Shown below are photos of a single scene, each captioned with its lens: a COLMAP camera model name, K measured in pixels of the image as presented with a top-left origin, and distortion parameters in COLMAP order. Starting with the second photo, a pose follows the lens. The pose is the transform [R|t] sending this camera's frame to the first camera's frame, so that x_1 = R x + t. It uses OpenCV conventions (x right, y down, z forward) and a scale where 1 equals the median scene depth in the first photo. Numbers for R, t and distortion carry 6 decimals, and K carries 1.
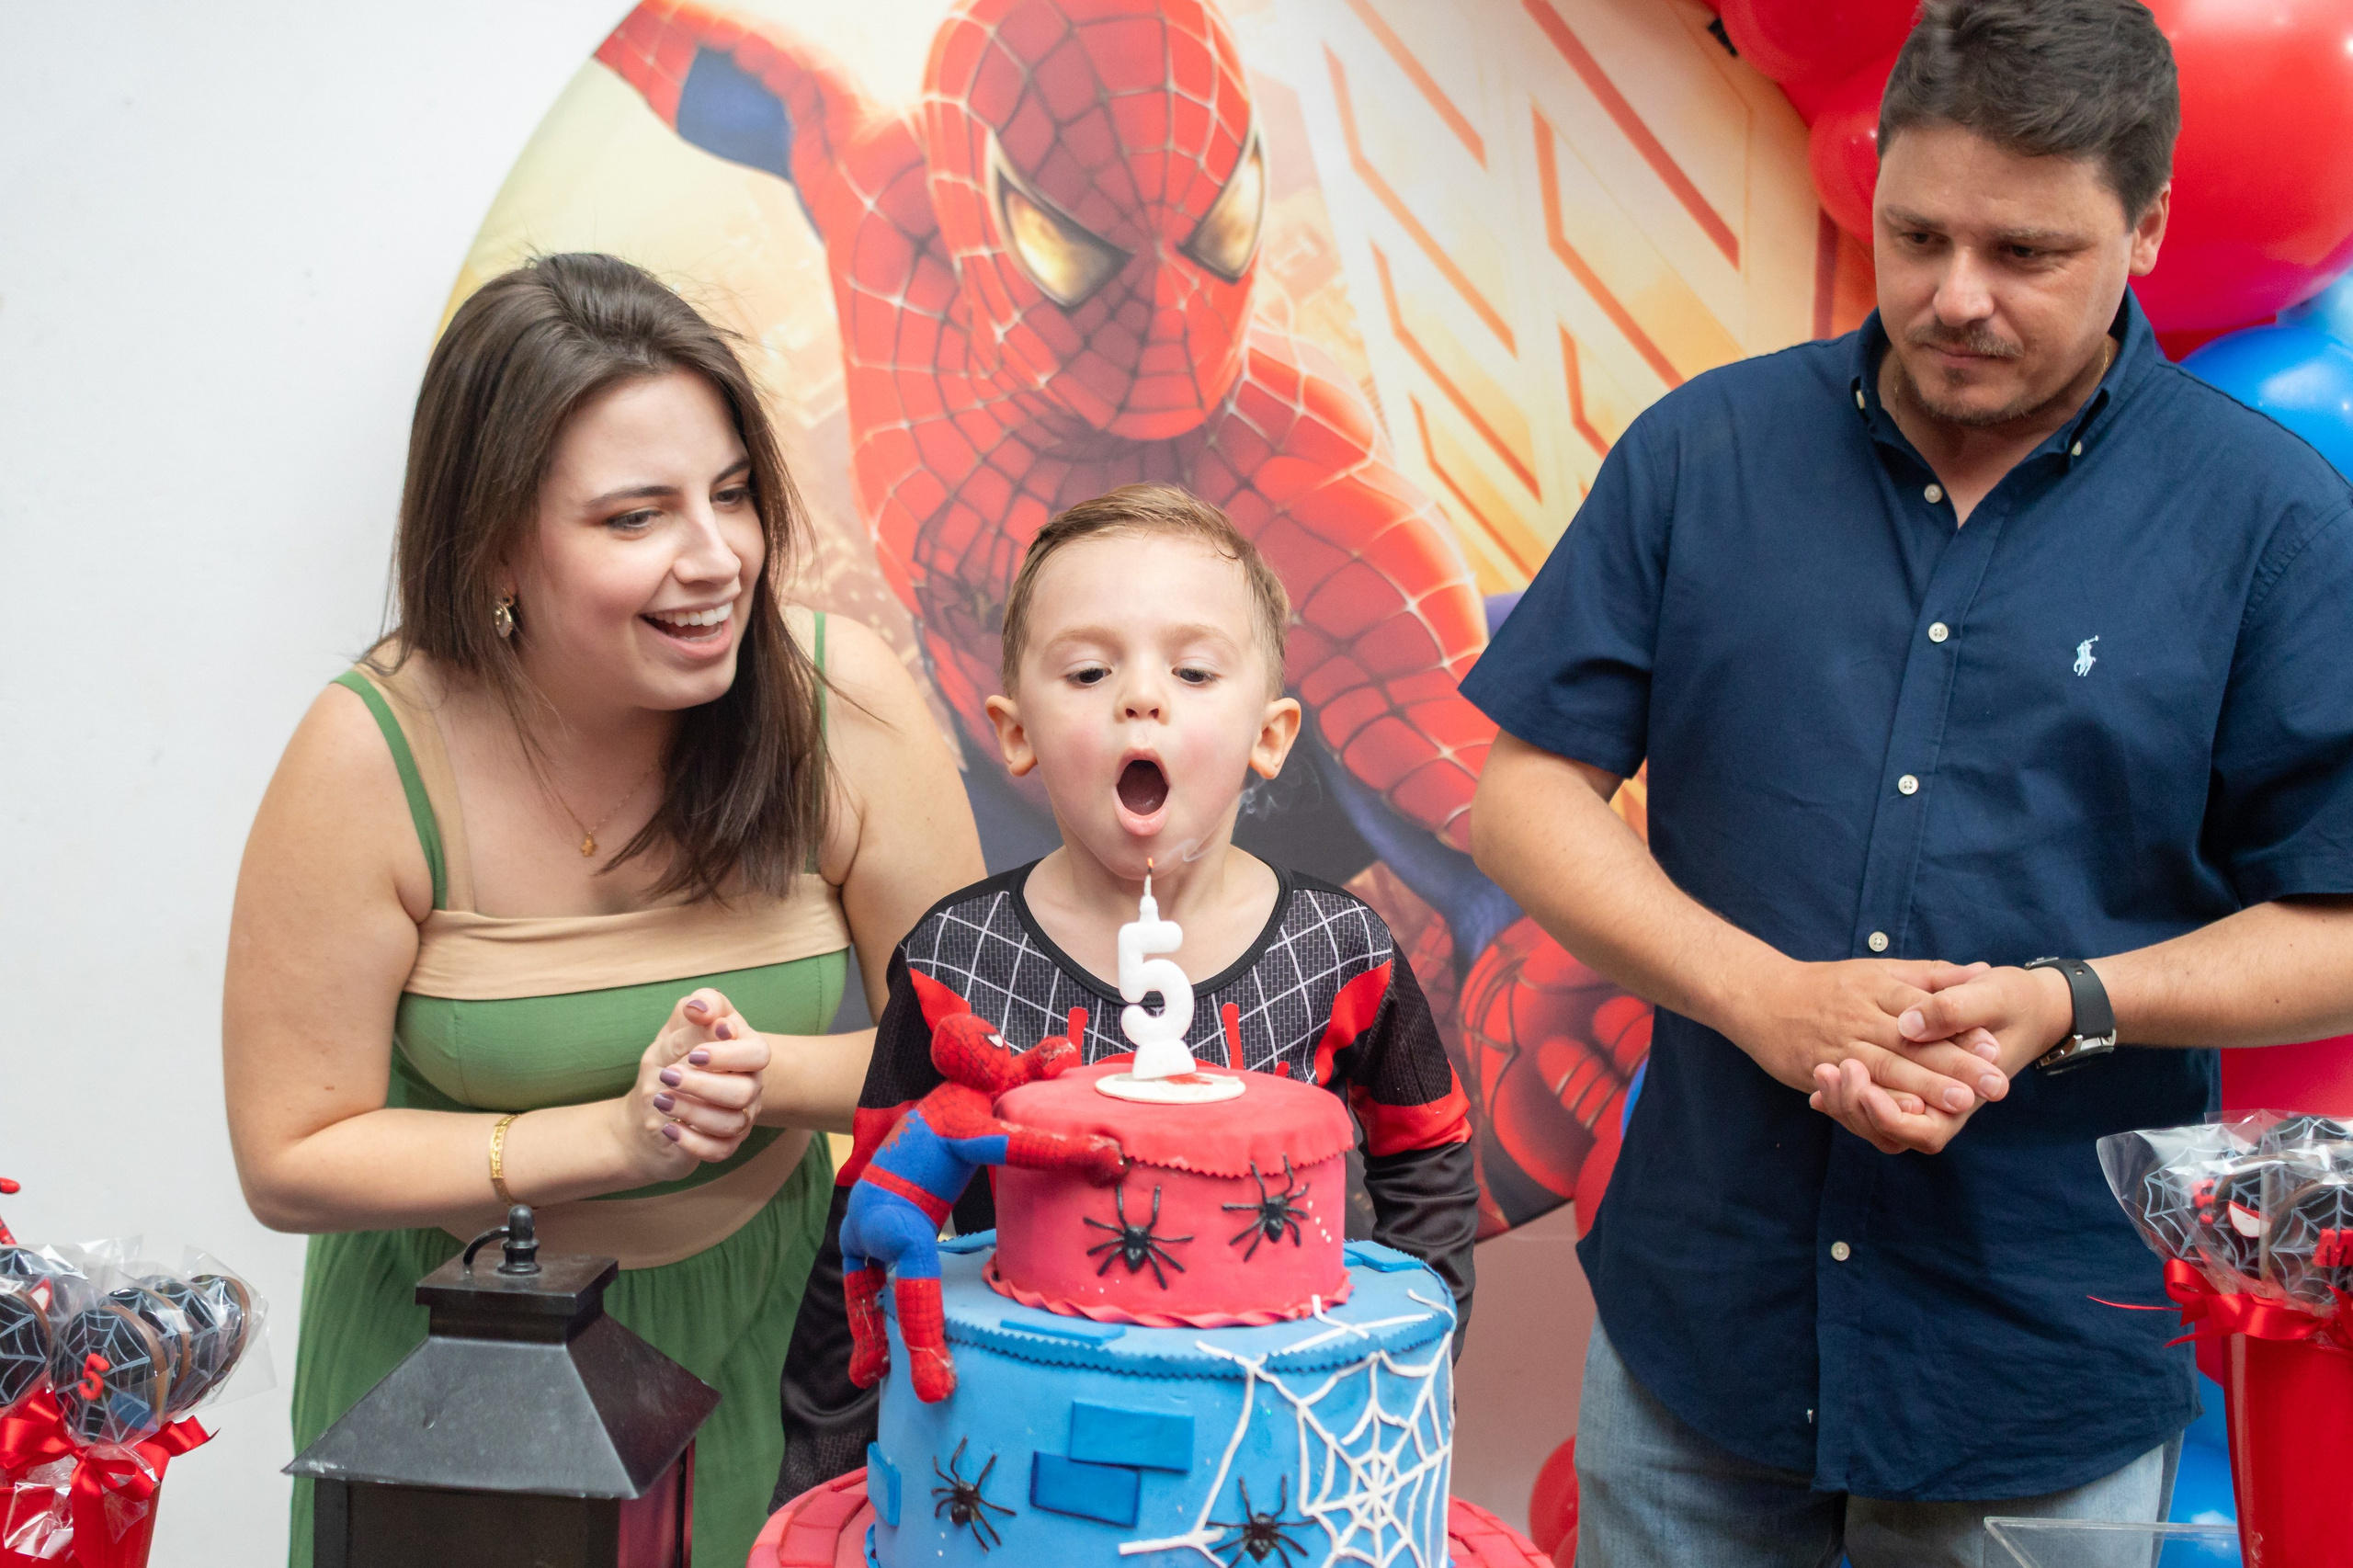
lens RADIAL K [[2627.0, 0, 1086.1], [0, 2627.0, 783.7], [0, 0, 1]] dist [0.003487, -0.005032]
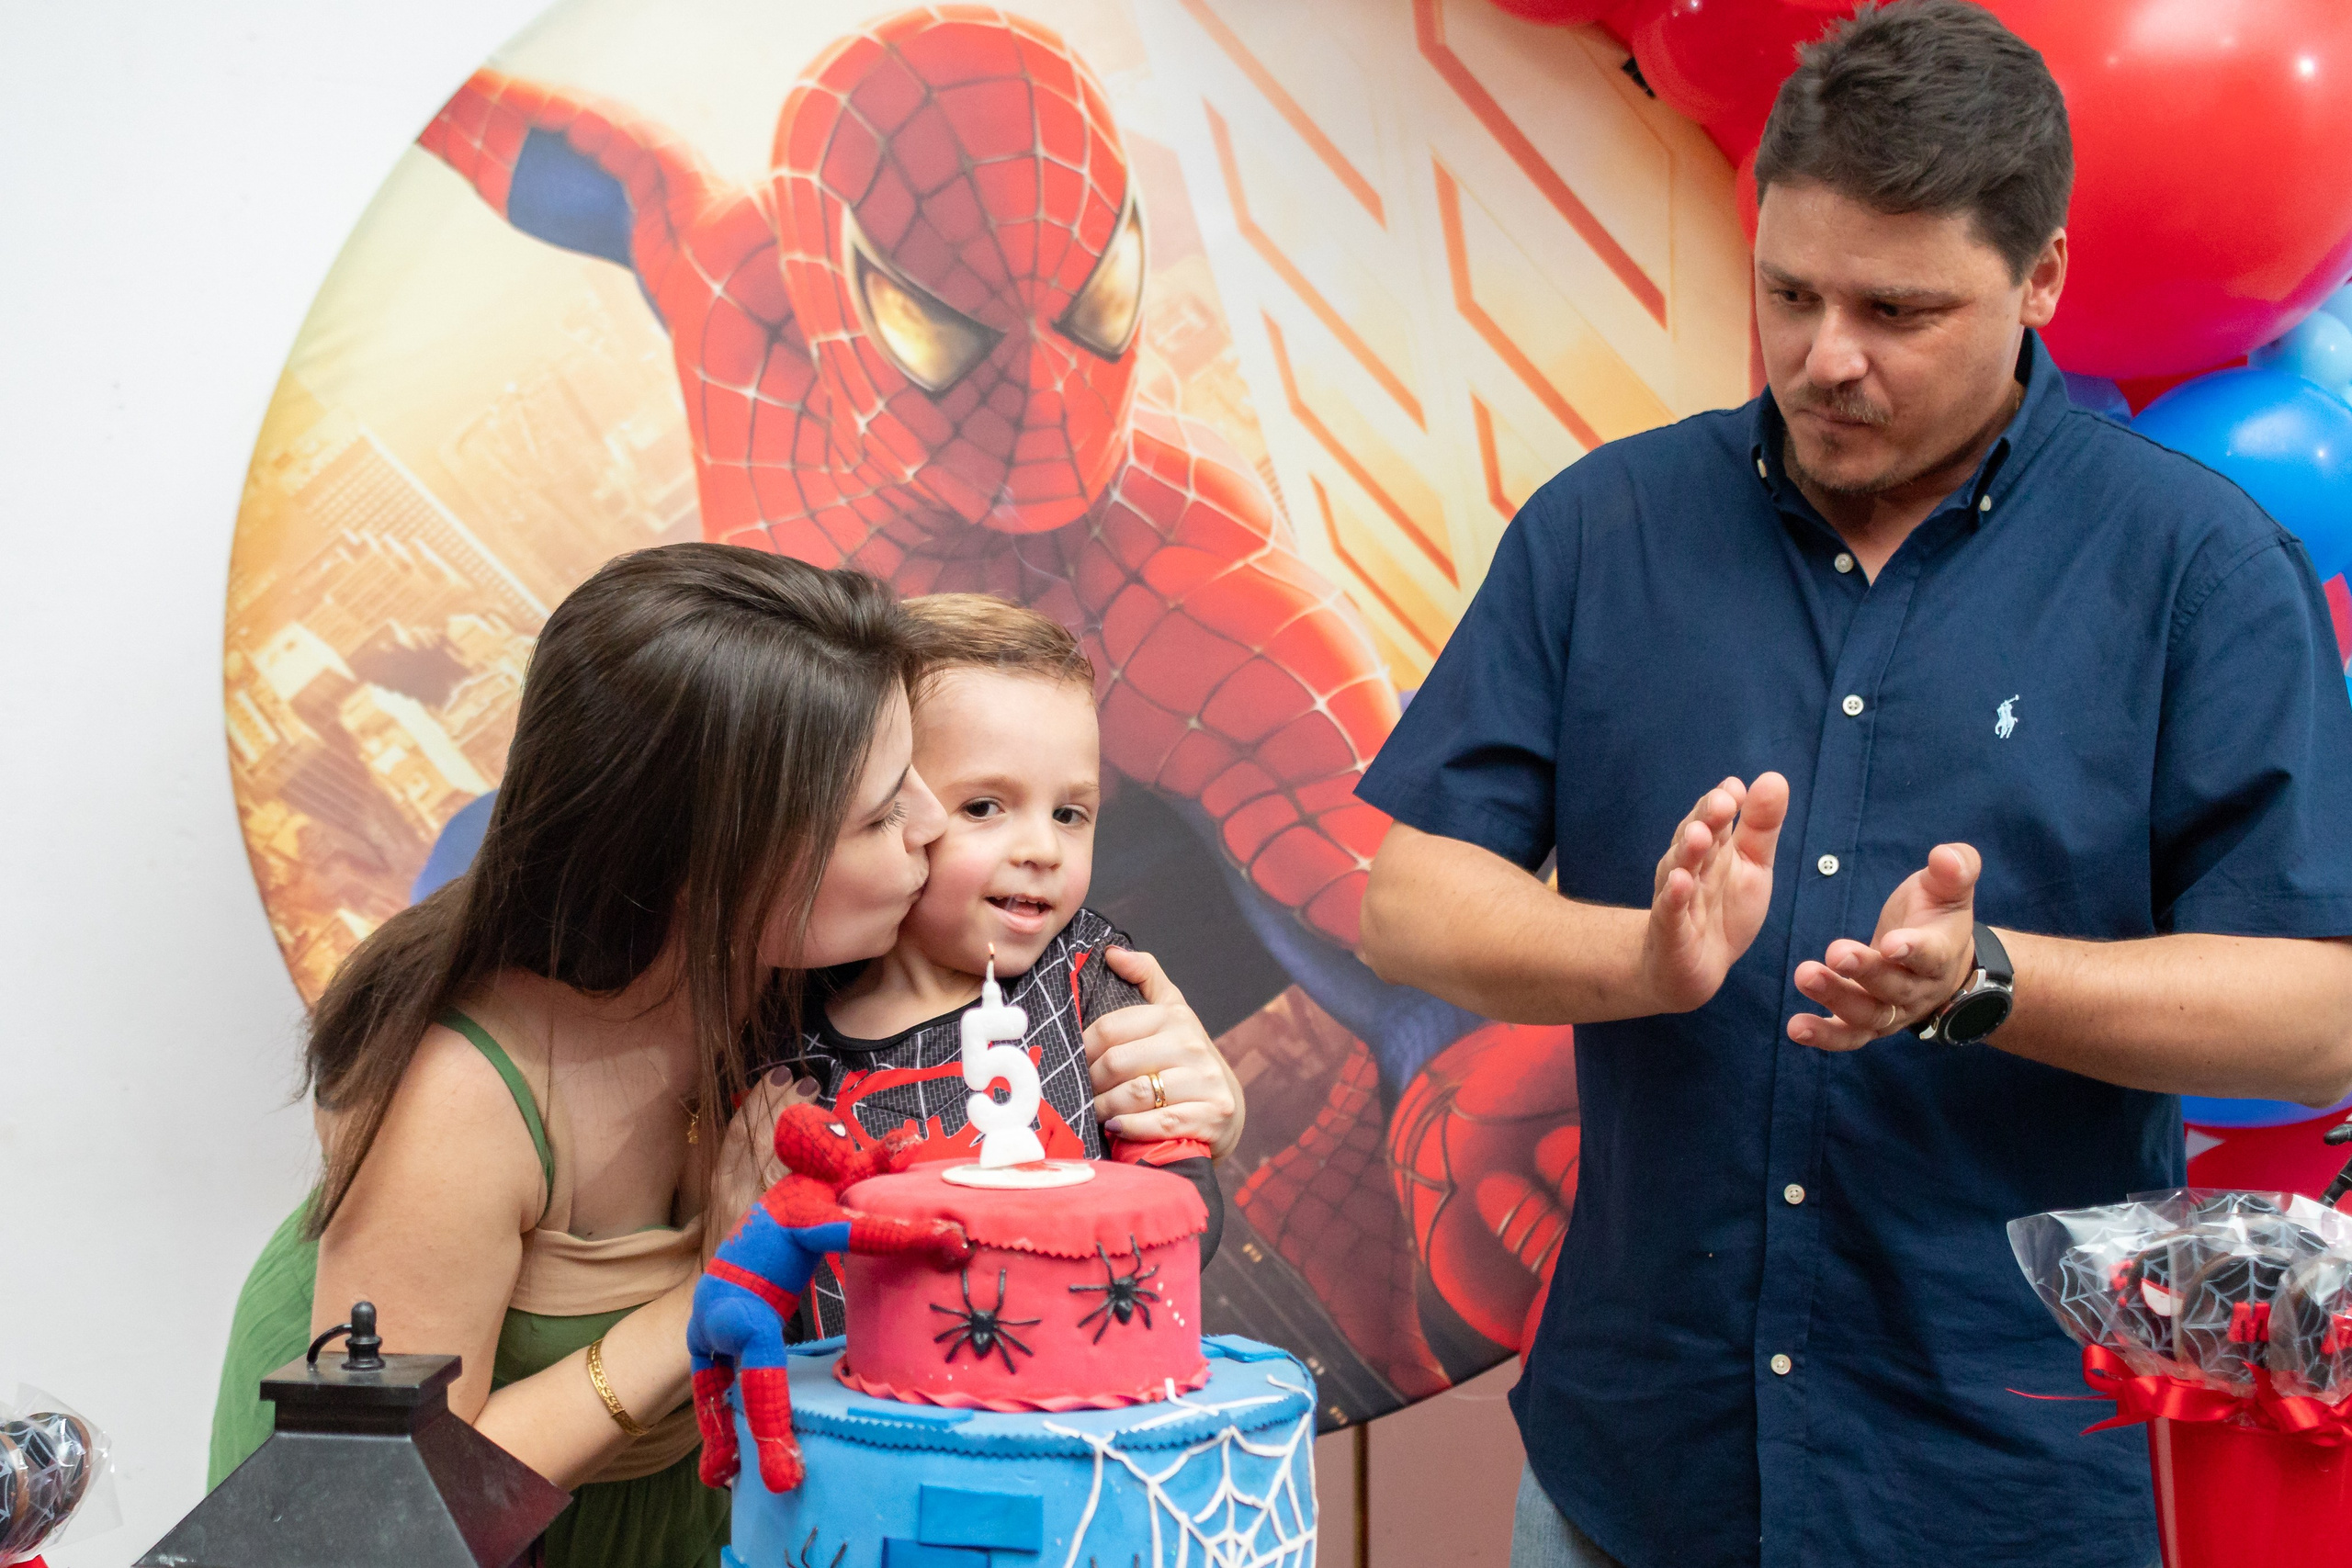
lens RADIAL K [[3036.0, 0, 929.9], [0, 3036.0, 859.0], [0, 0, 1]] dist [-0.000851, -0.001146]
pose [[0.999223, -0.029684, -0.025923, 0.022145], [0.028934, 0.999165, -0.028839, 0.020279], [0.026757, 0.028067, 0.999248, -0.096043]]
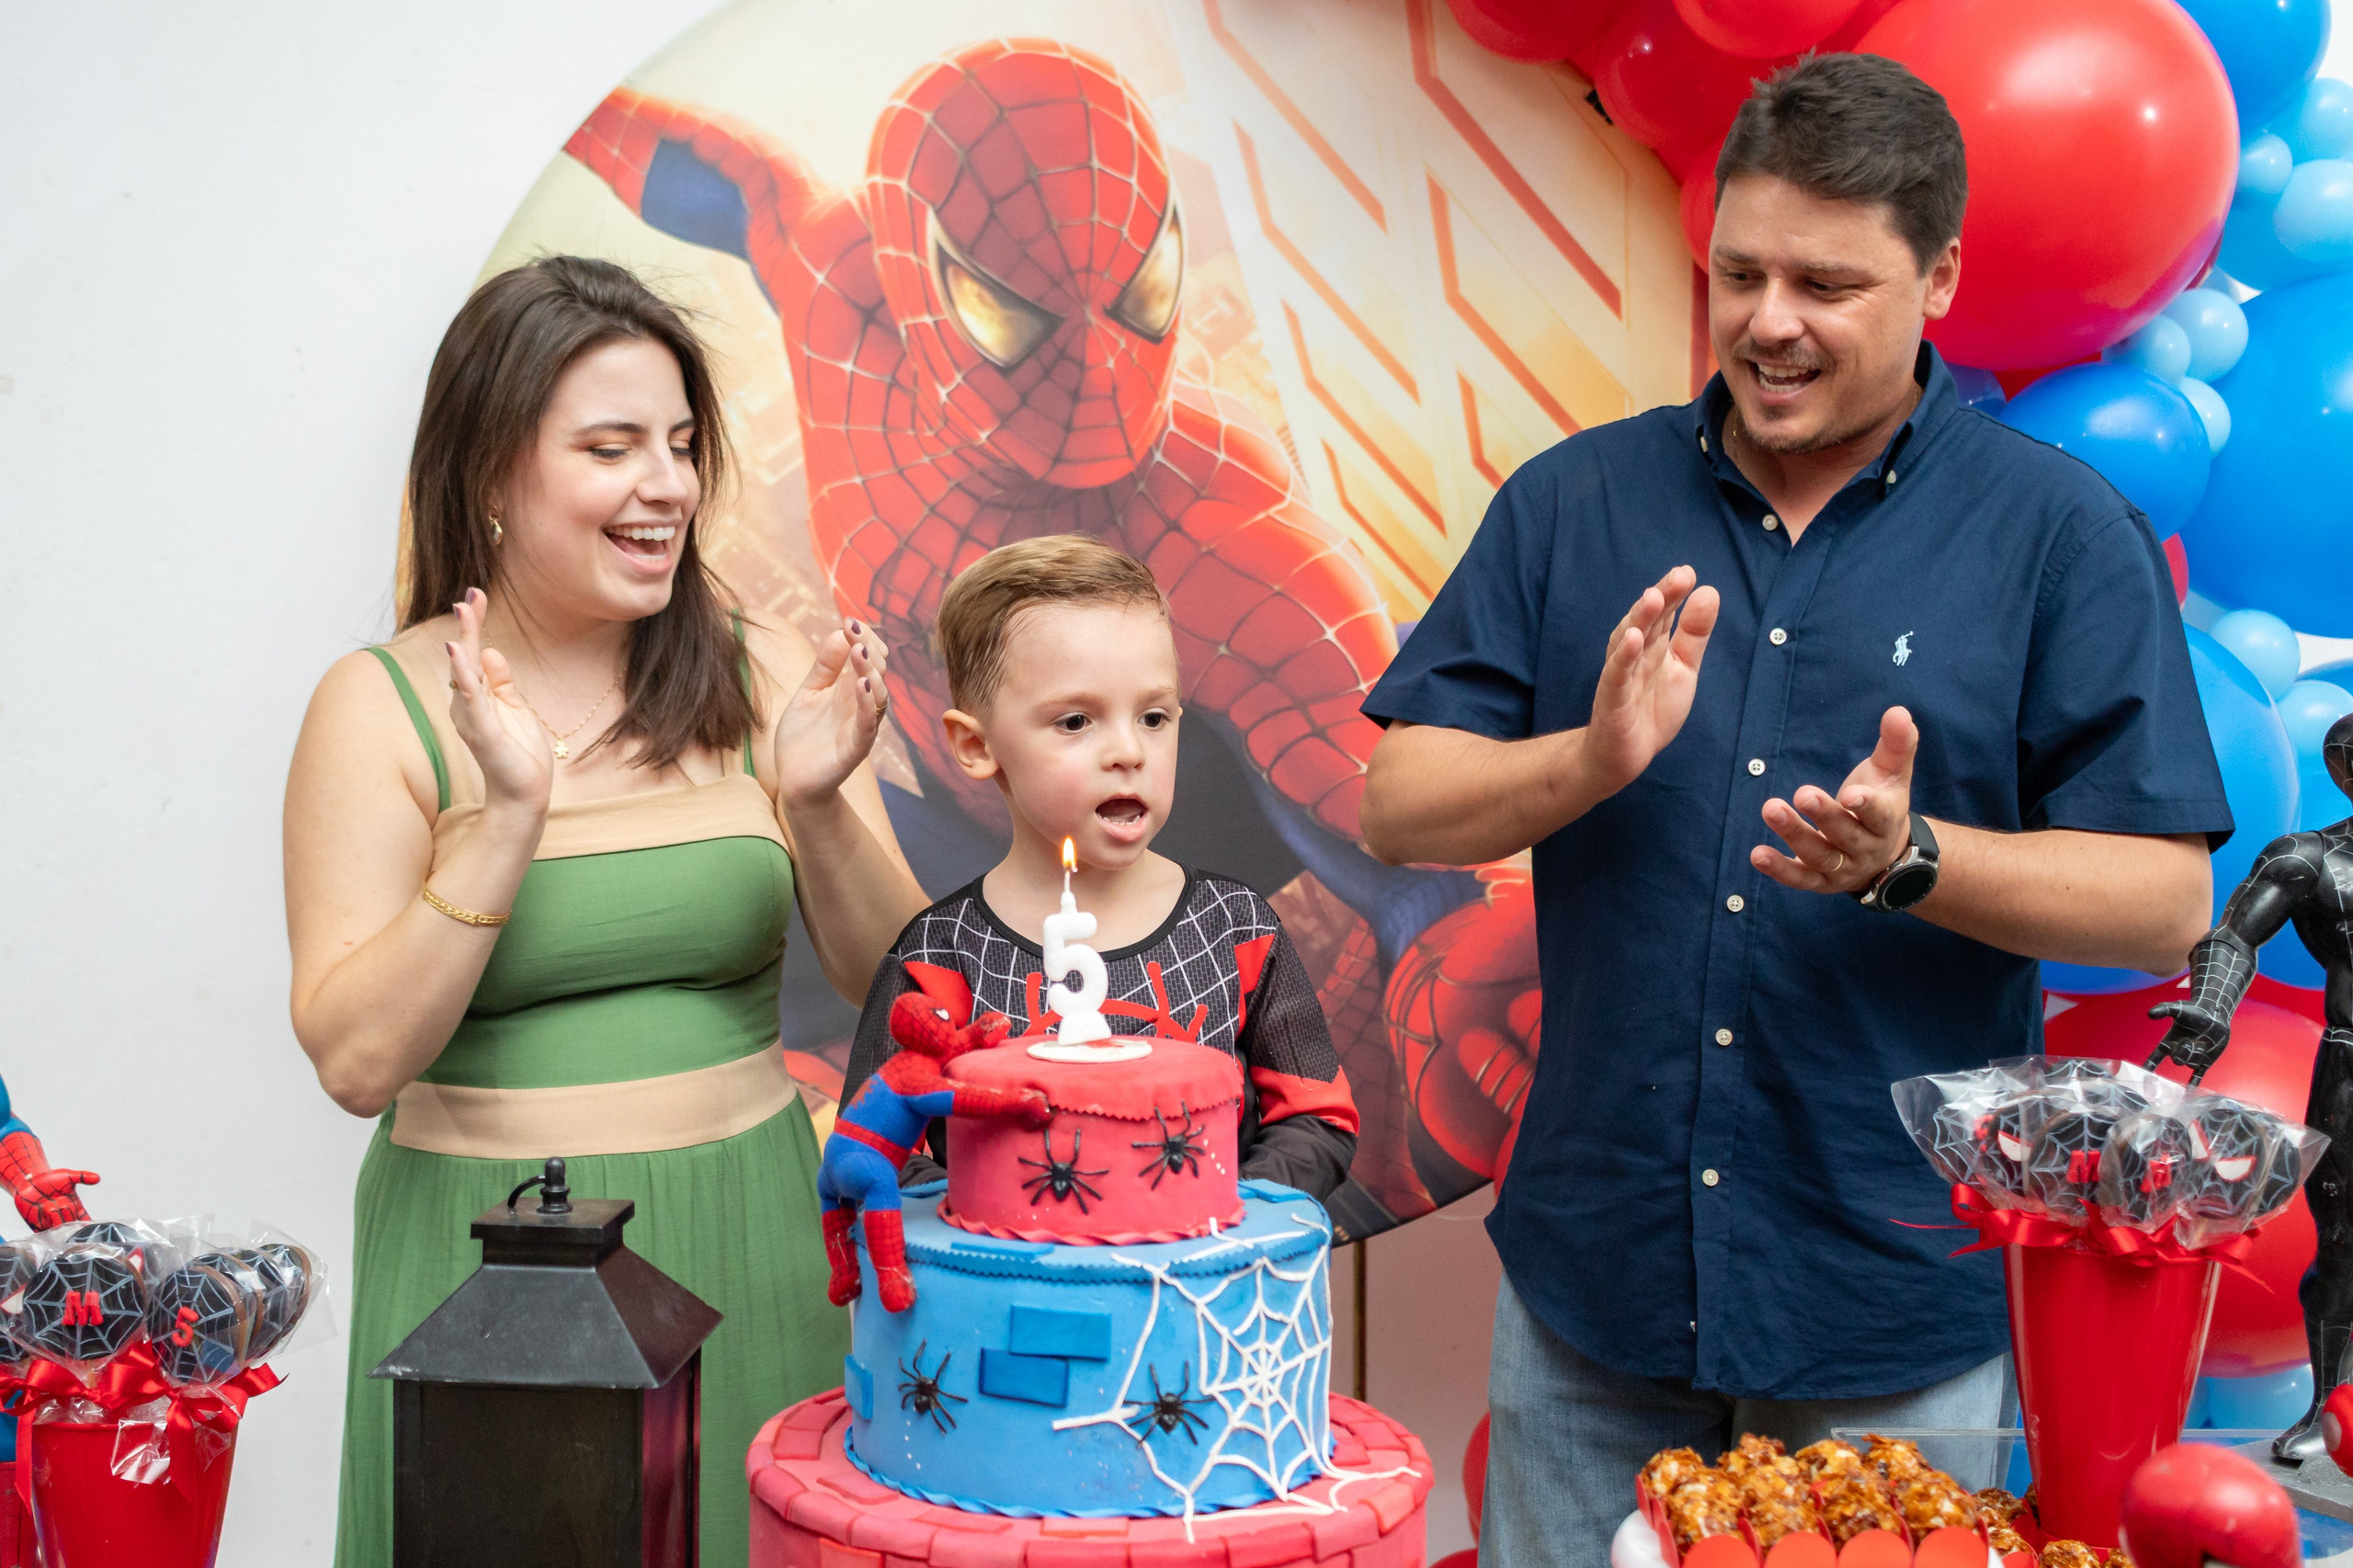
lens RADIAL K [[2647.3, 0, 1076.5], [0, 2647.3, 770.5], [0, 0, 1]] dist [-0.001511, -0.011060]
pose [[0.999625, -0.025746, 0.009351, 0.012563], [0.025890, 0.999544, -0.015568, 0.004342], [-0.008945, 0.015804, 0.999835, -0.146584]]
